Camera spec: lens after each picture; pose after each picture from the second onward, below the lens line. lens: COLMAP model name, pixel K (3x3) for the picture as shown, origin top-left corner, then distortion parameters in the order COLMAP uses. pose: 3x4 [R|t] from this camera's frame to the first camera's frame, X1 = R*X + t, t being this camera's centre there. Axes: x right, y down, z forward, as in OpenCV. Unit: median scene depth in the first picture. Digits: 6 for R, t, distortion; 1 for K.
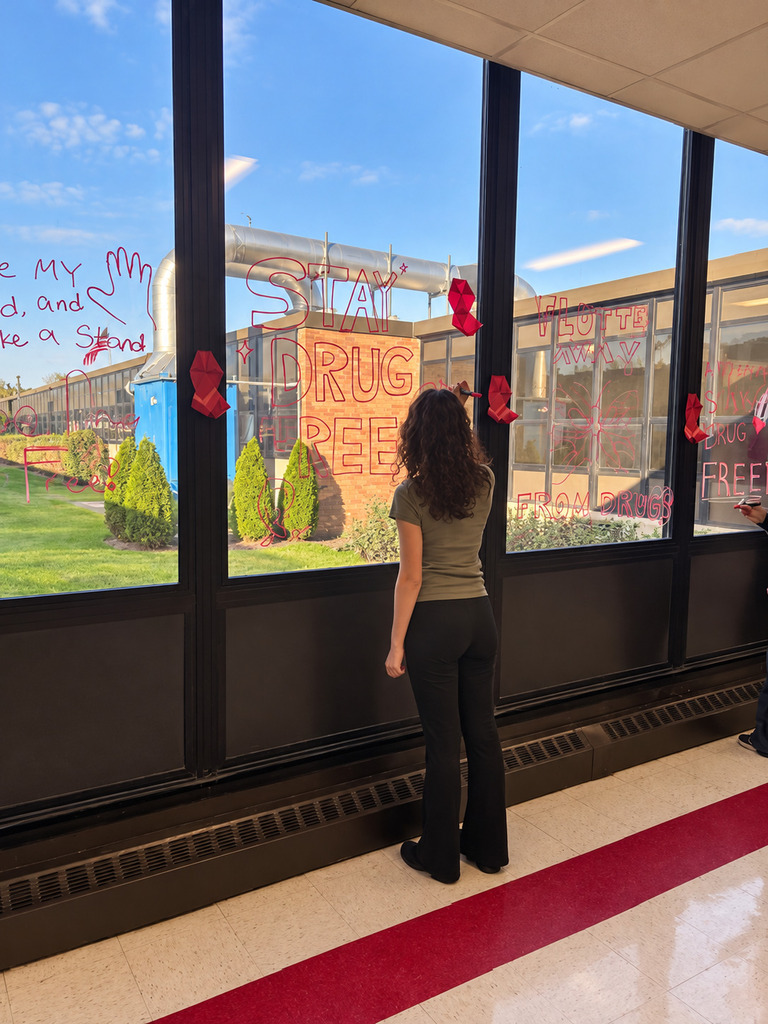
lens RADIAL K [[768.3, 0, 384.0], [0, 768.3, 512.0], [0, 0, 1]] dist [0.051254, -0.005094]
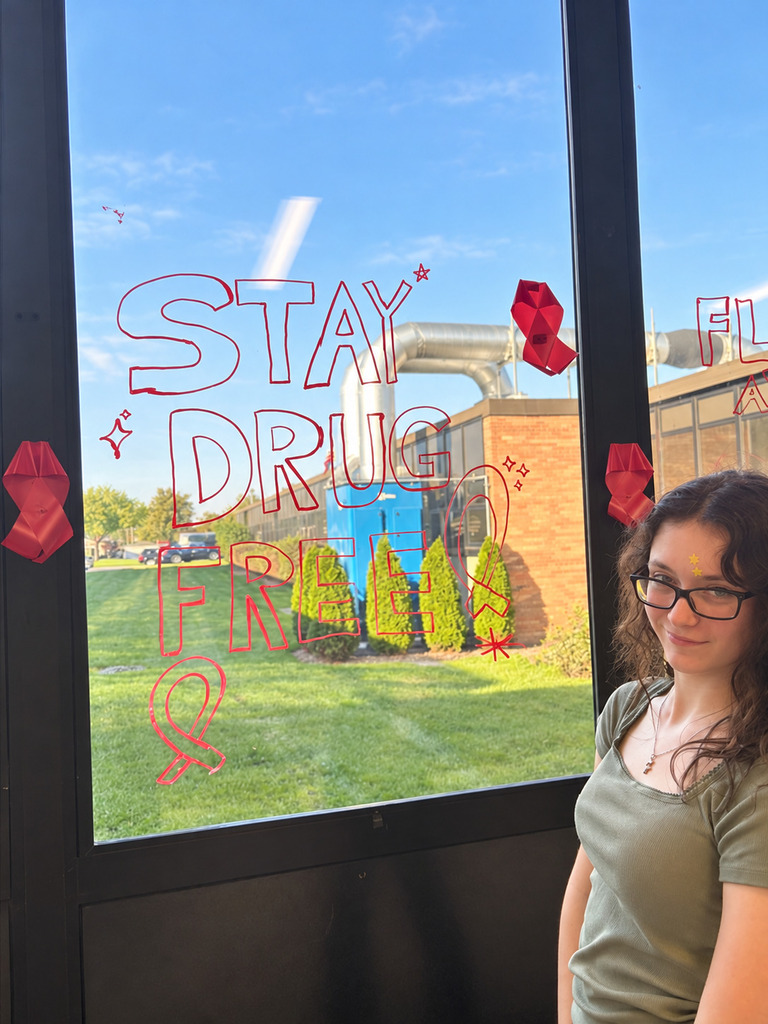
lens RADIAL K [[768.3, 0, 384.0], [0, 768.3, 512.0], [0, 0, 1]] dist [0.051254, -0.005094]
pose [[0.957029, -0.062458, -0.283187, 0.031868], [0.028220, 0.991954, -0.123412, -0.014611], [0.288616, 0.110118, 0.951091, 0.098268]]
